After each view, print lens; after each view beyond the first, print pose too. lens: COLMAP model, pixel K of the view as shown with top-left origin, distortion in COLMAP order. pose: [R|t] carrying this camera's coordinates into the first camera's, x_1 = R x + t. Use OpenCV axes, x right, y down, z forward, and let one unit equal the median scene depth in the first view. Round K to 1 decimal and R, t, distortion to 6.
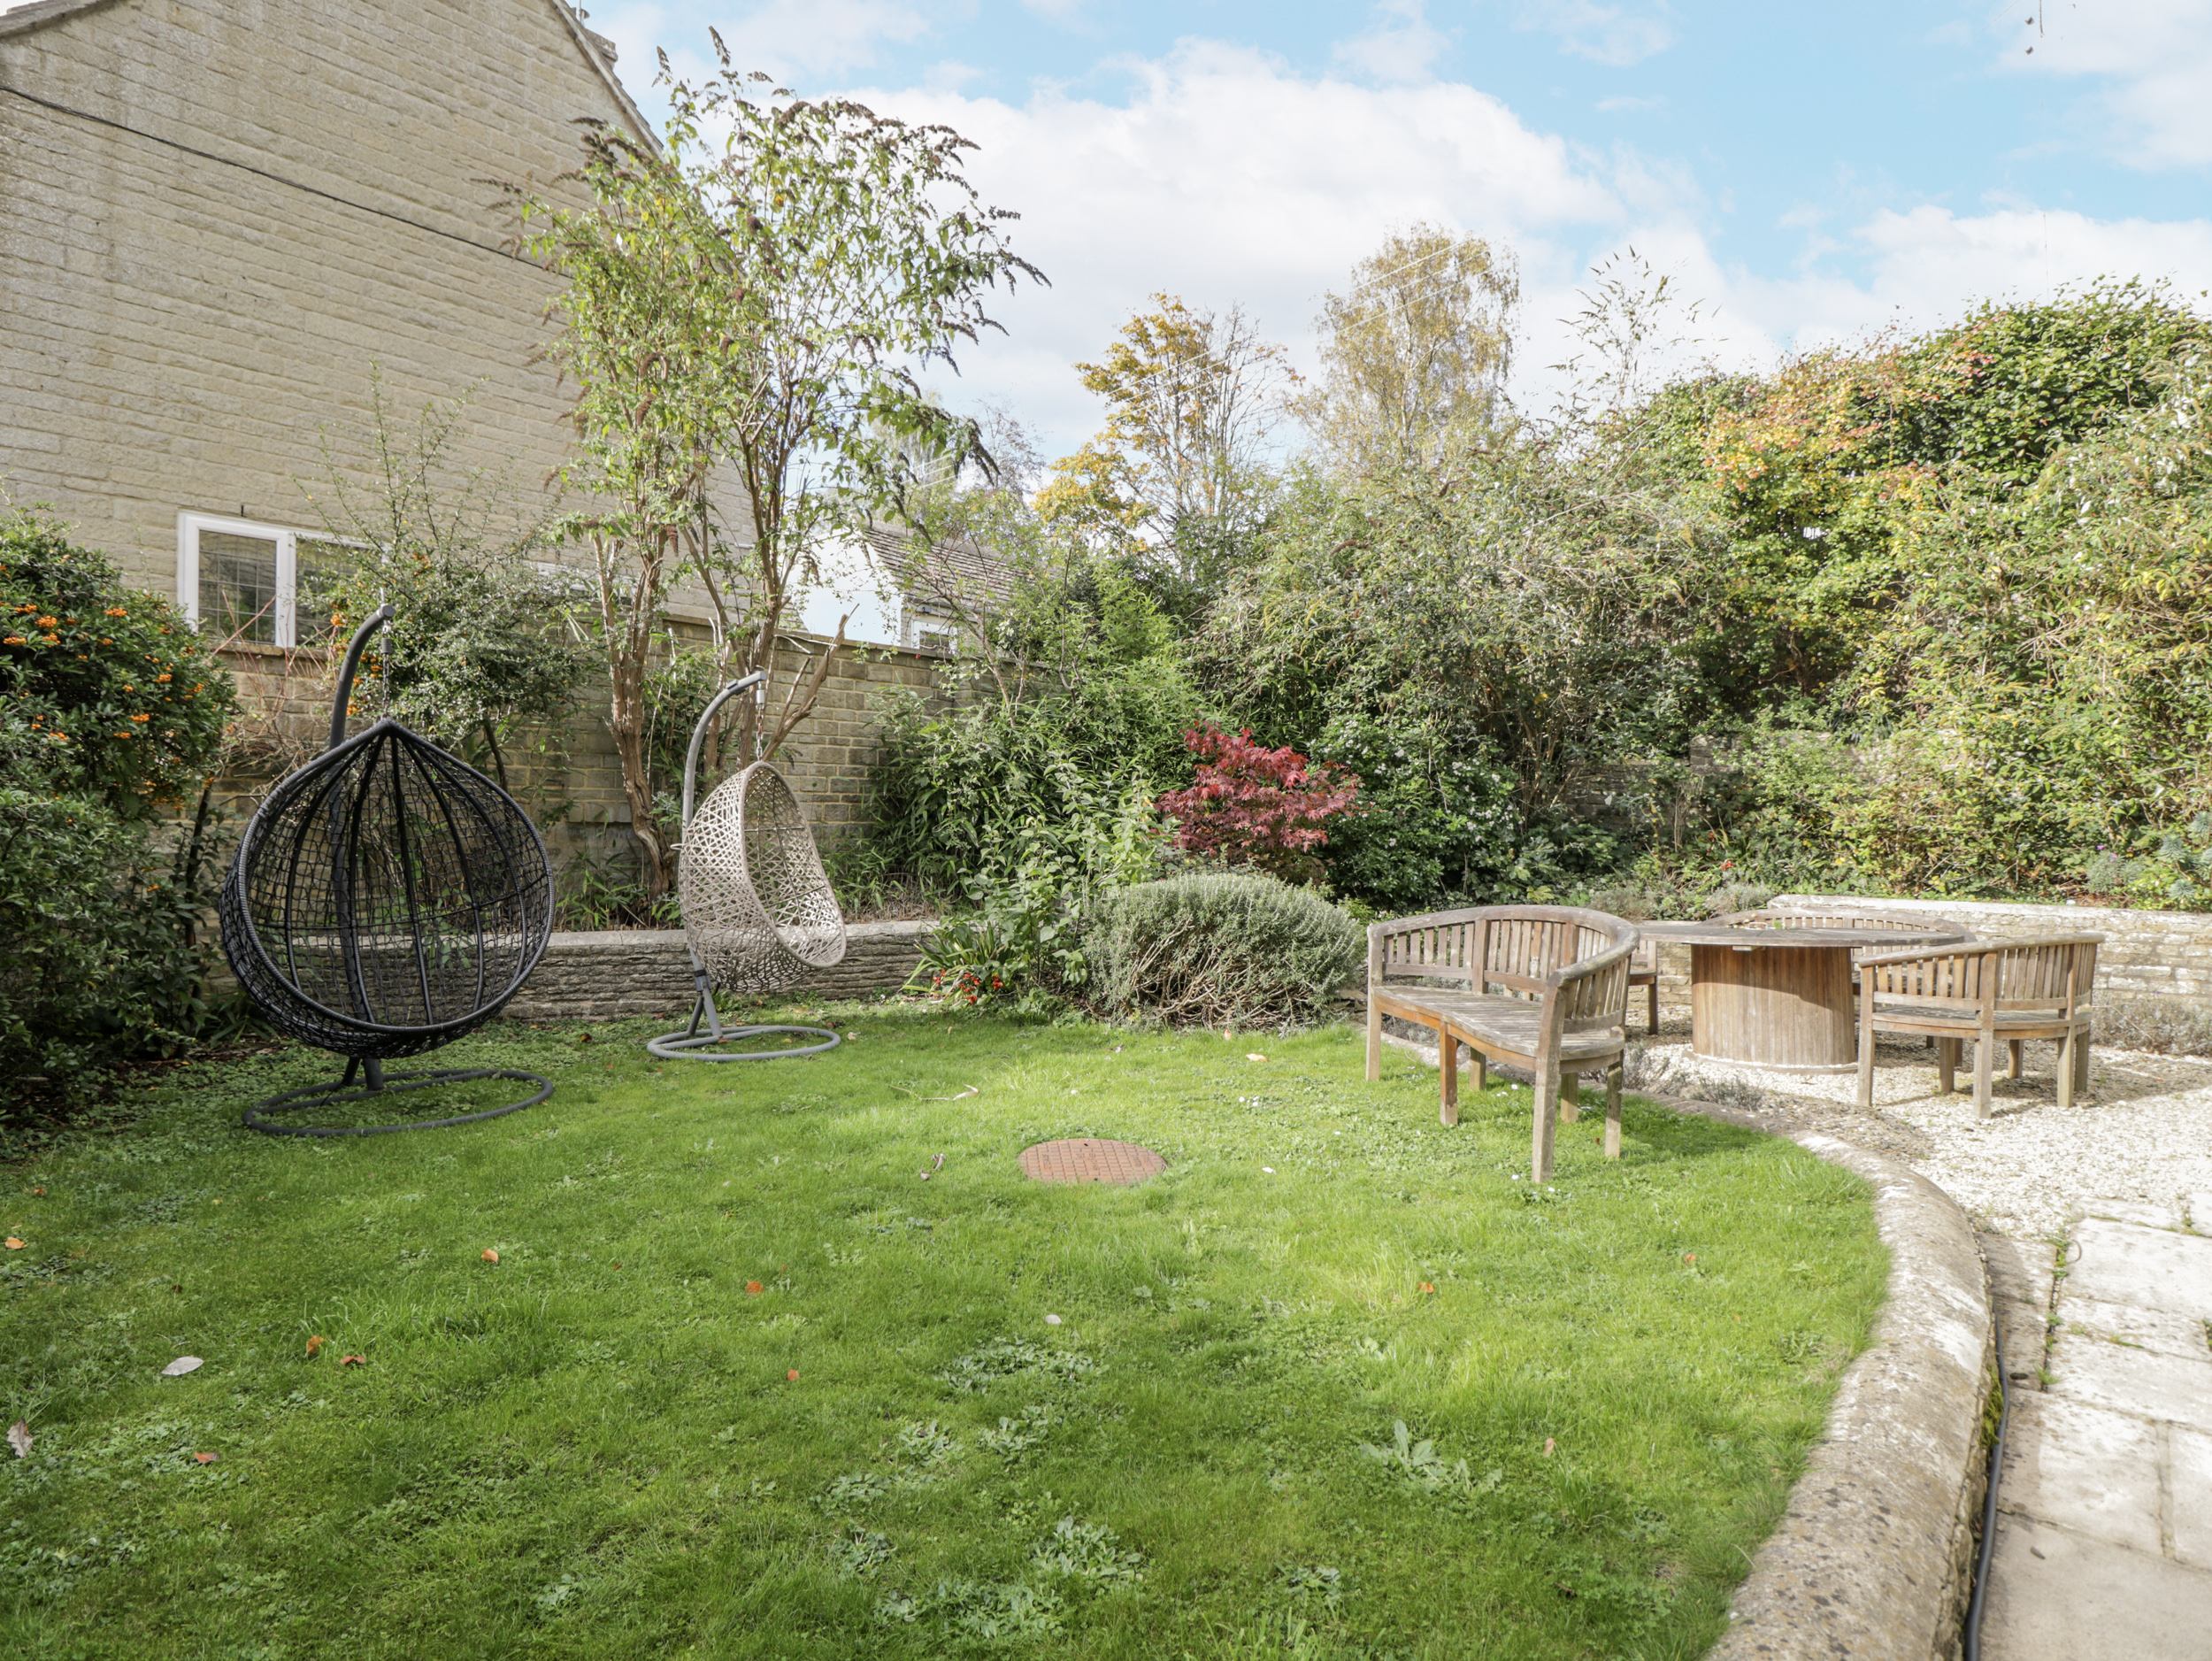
lens RADIAL K [[1158.8, 0, 1099.0], [0, 1158.8, 834.0], [0, 0, 1]] dist [0.003136, -0.017867]
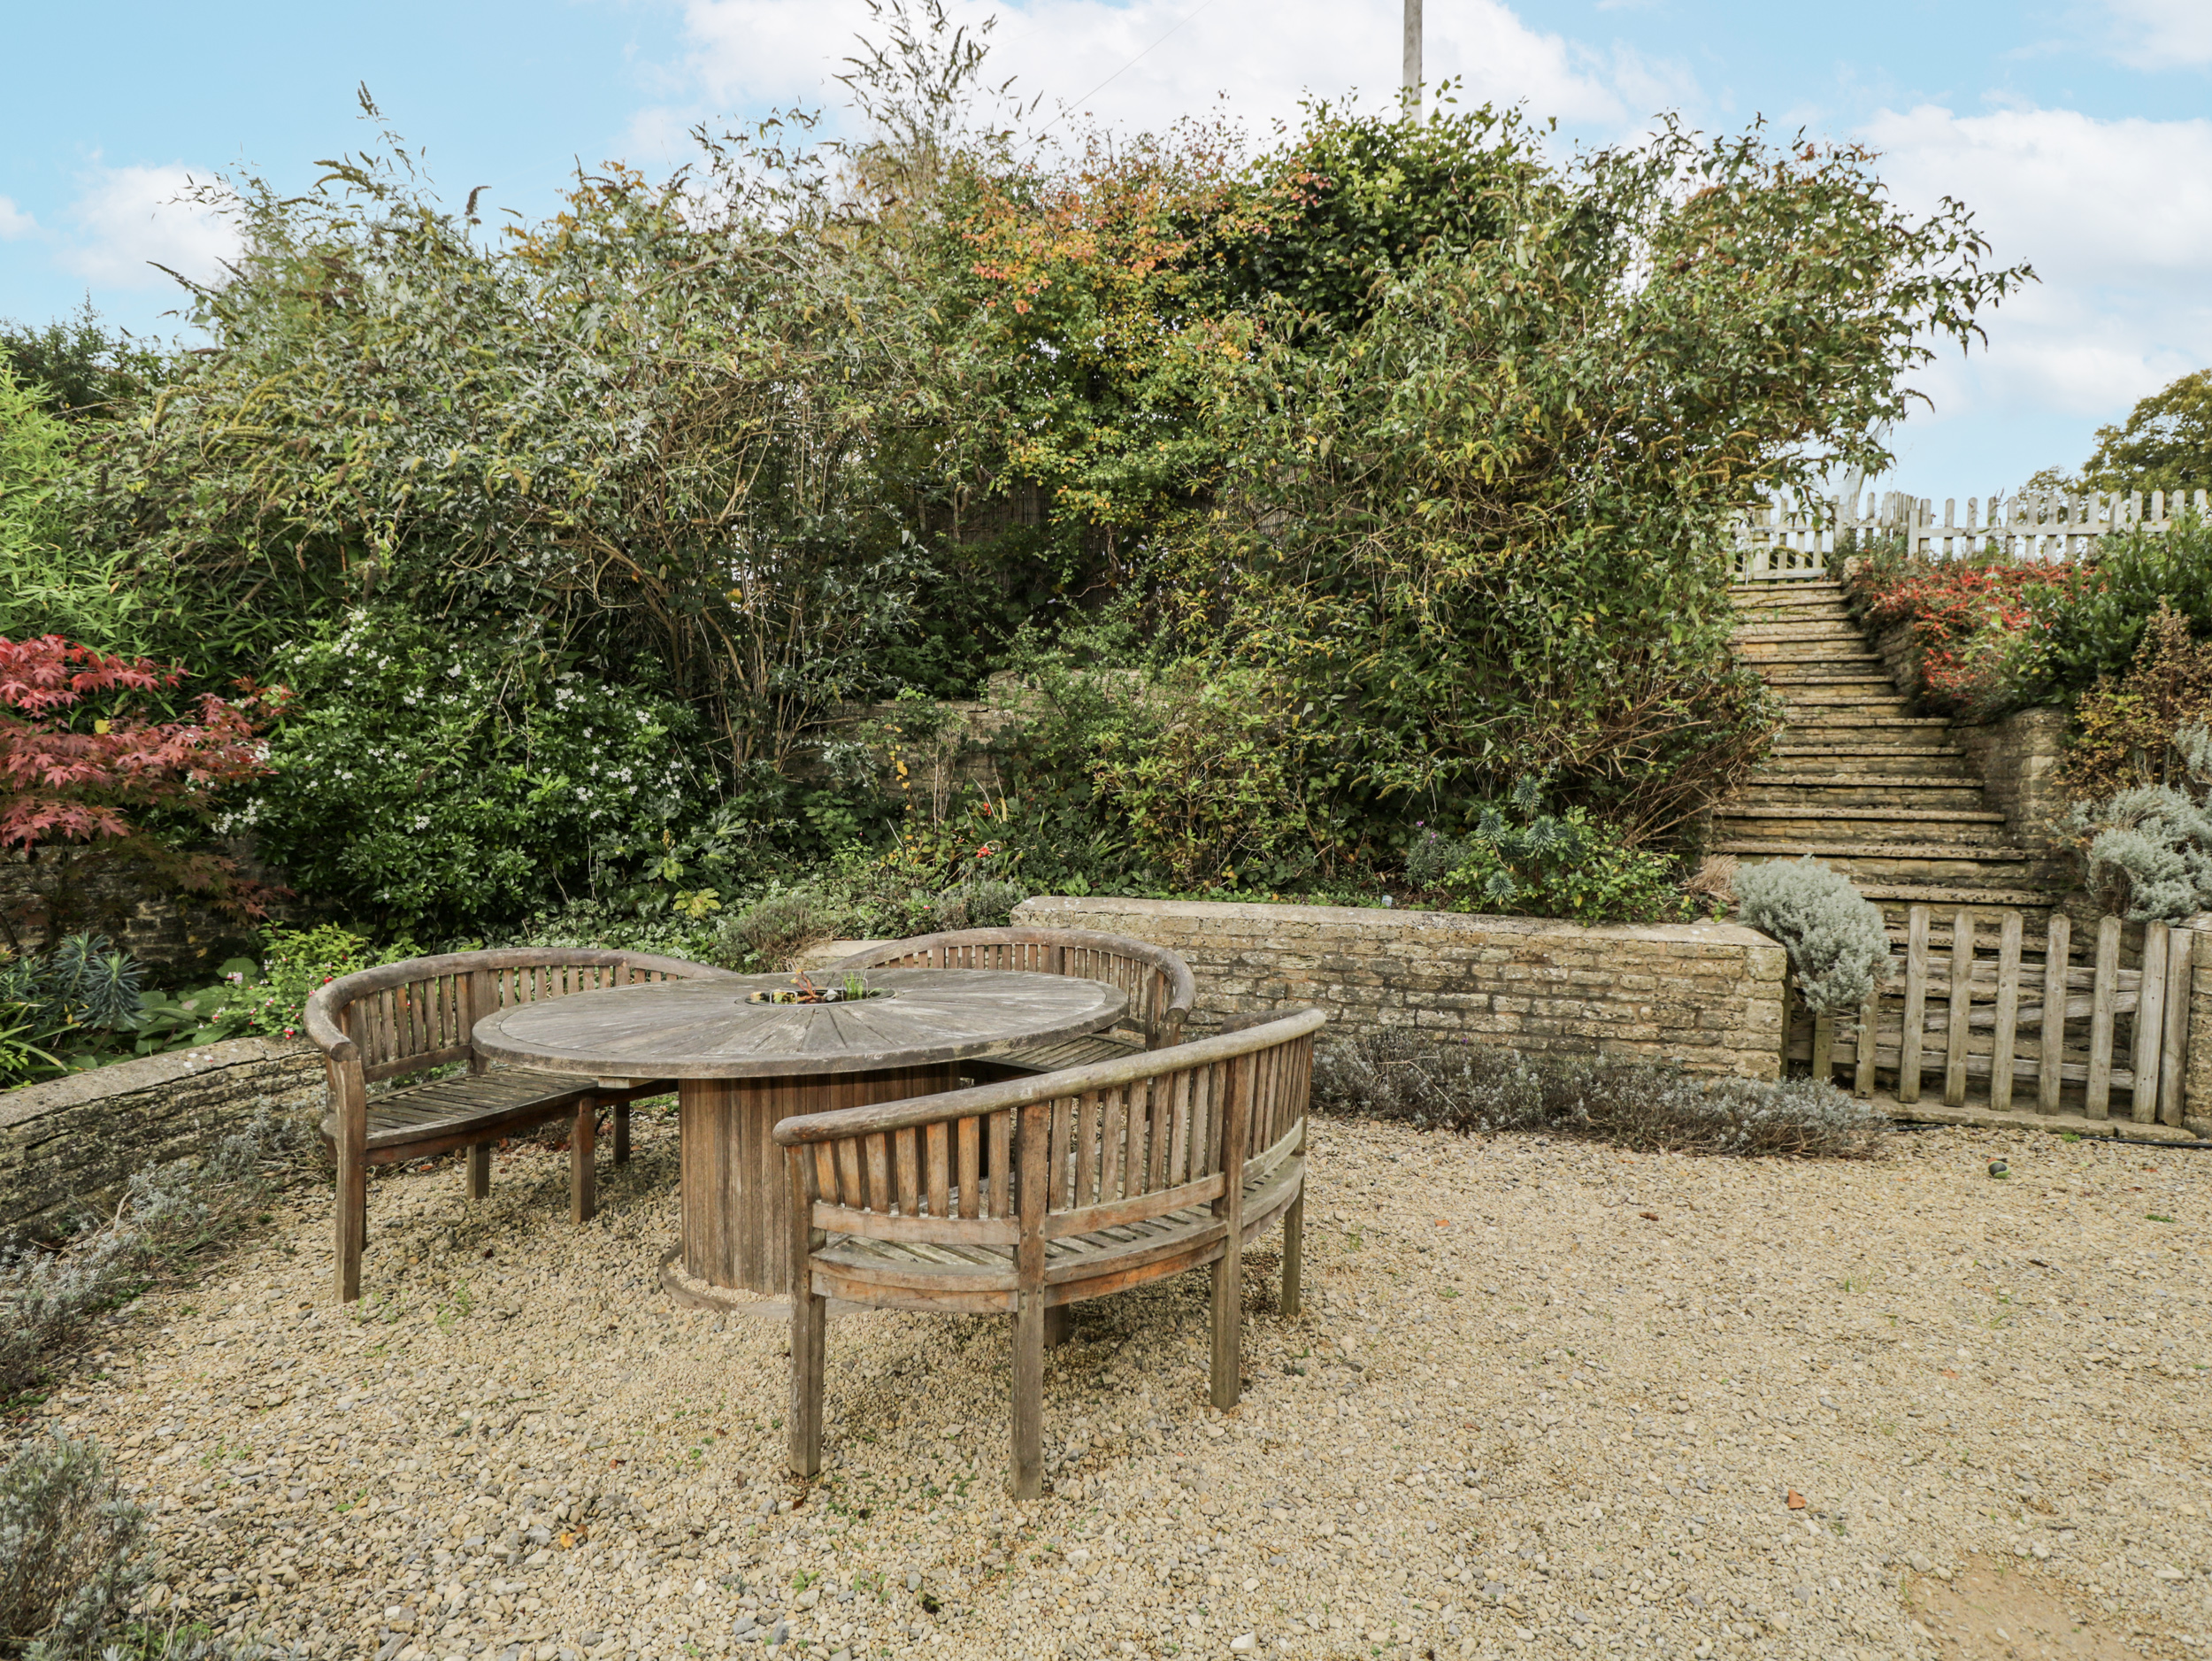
lens RADIAL K [[1158.8, 0, 1099.0], [0, 1158.8, 834.0], [0, 0, 1]] dist [0.003136, -0.017867]
pose [[0.928572, -0.012953, 0.370926, 0.352316], [0.001447, 0.999510, 0.031281, -0.004453], [-0.371149, -0.028510, 0.928135, 0.336392]]
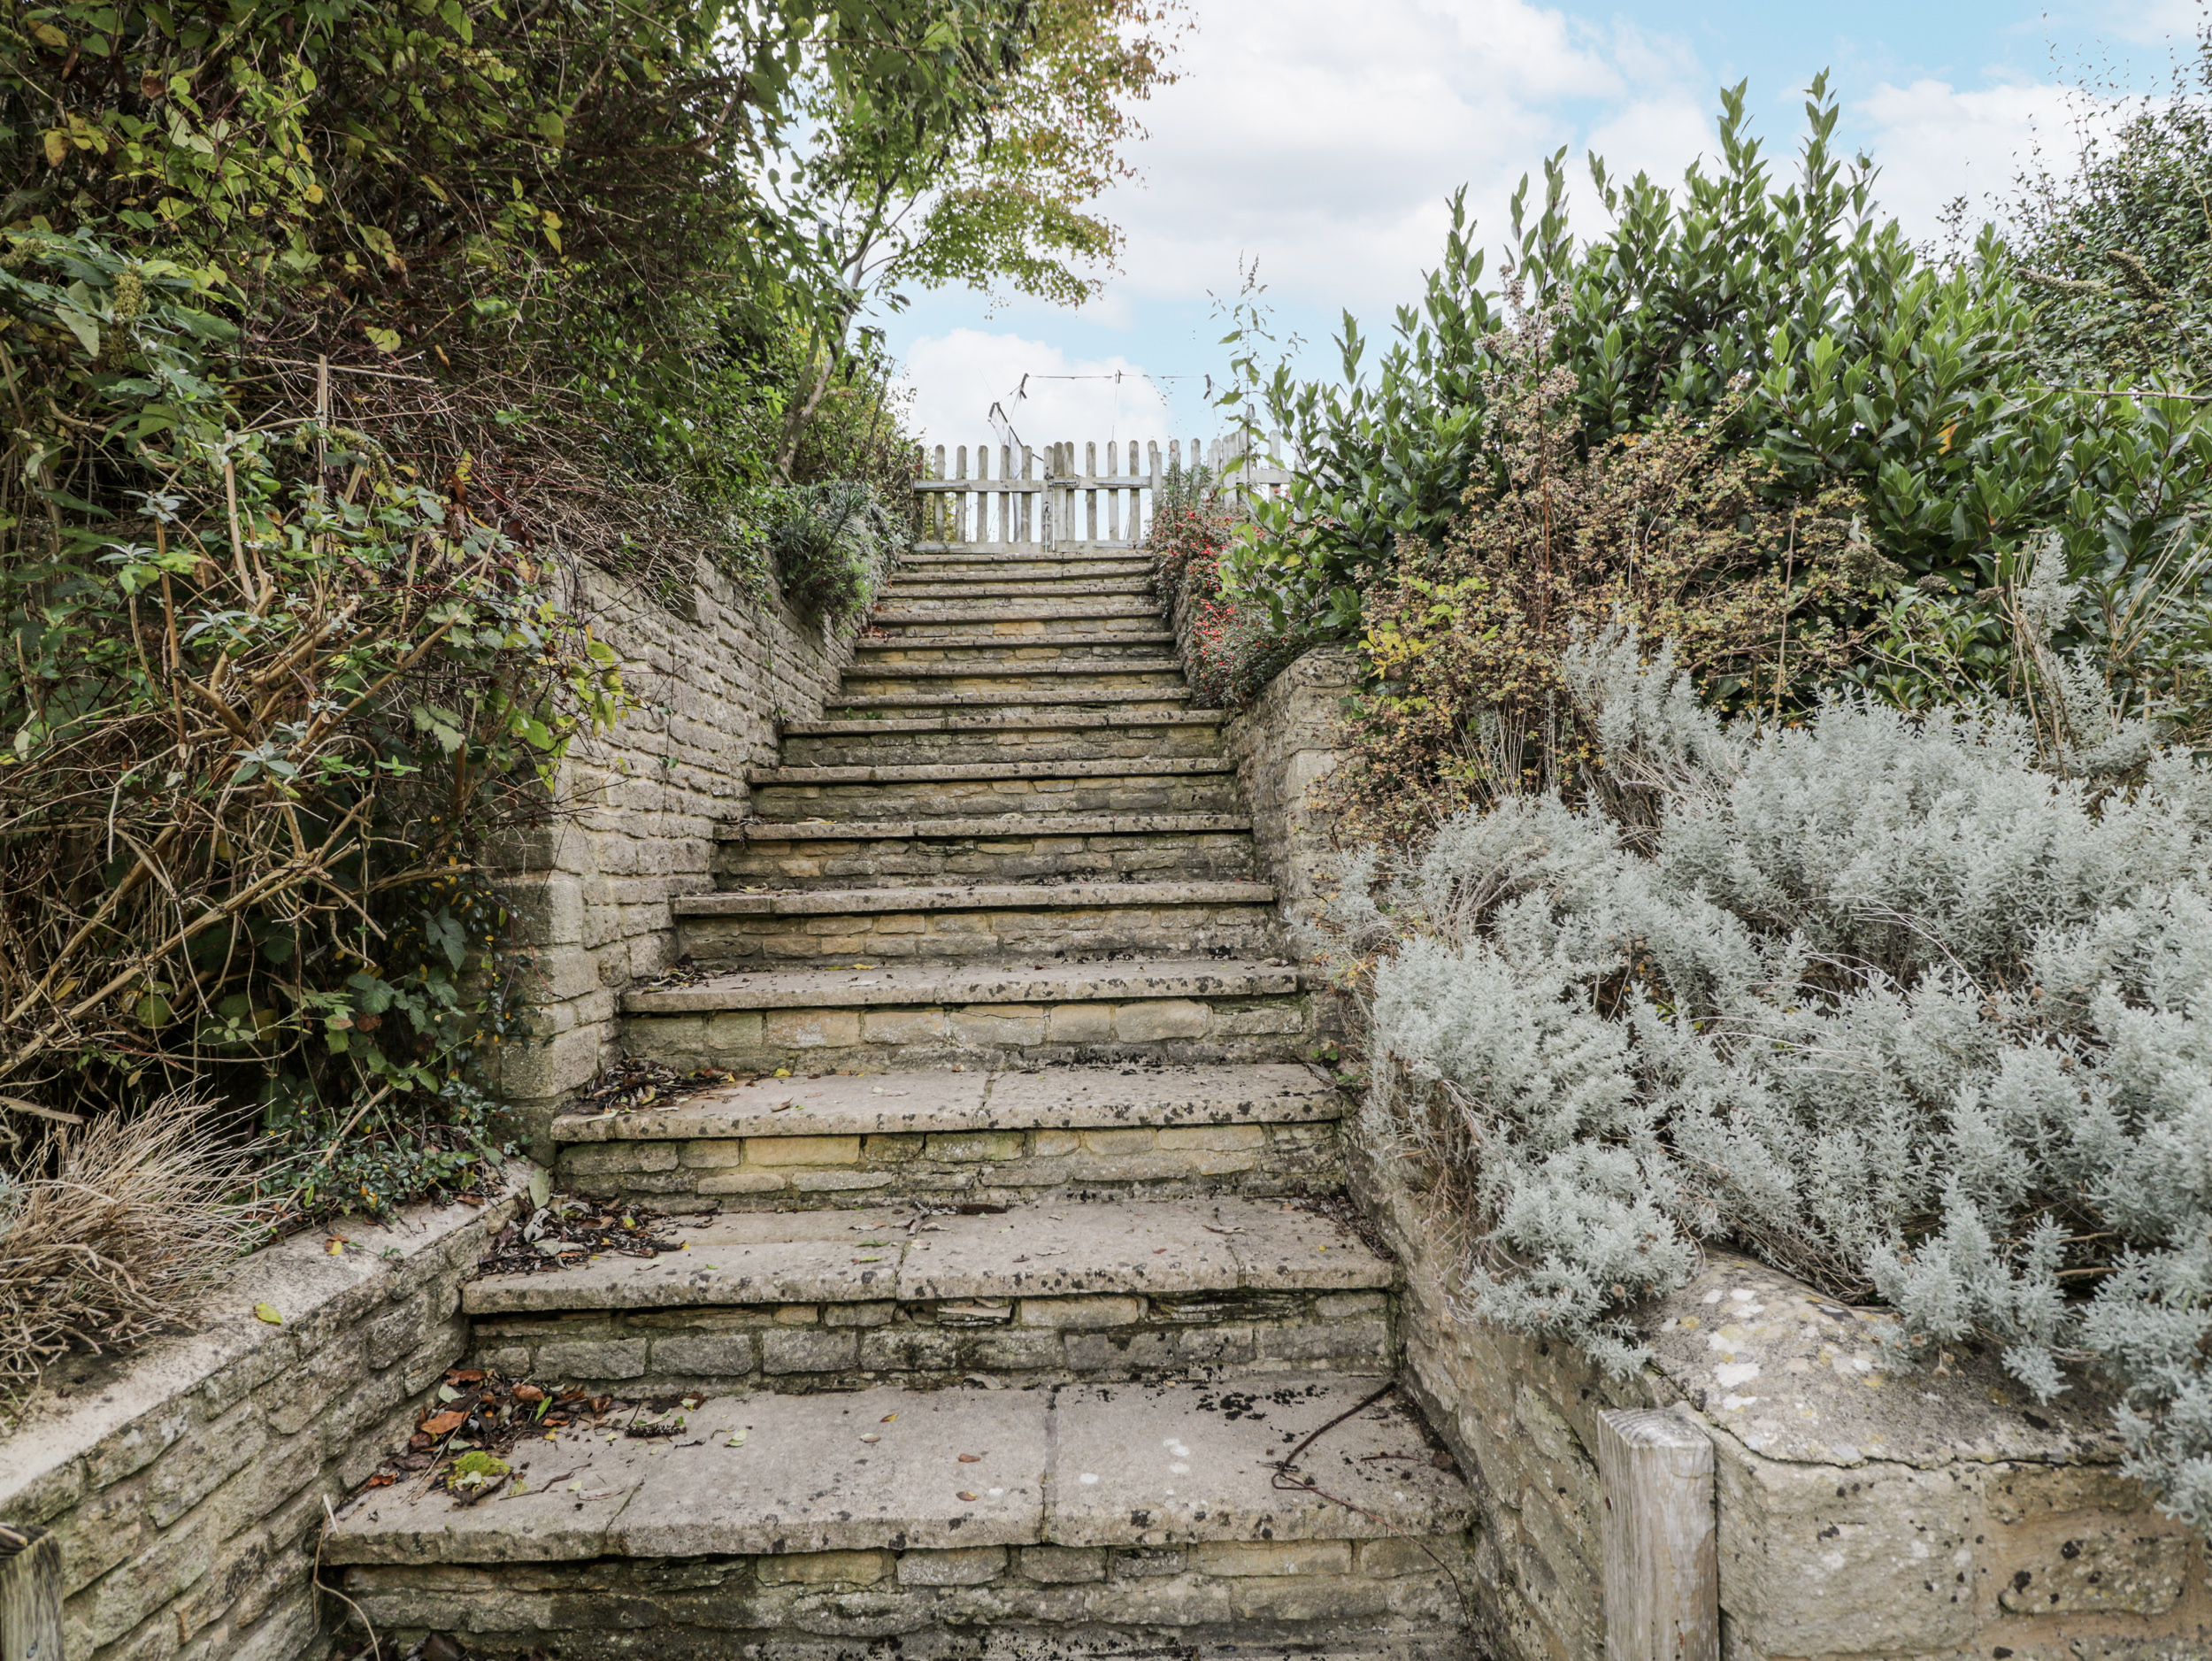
lens RADIAL K [[1158.8, 0, 1099.0], [0, 1158.8, 834.0], [0, 0, 1]] dist [0.003136, -0.017867]
pose [[0.726731, -0.012097, 0.686816, 0.738462], [0.042295, 0.998736, -0.027161, -0.002166], [-0.685619, 0.048788, 0.726324, 0.519244]]
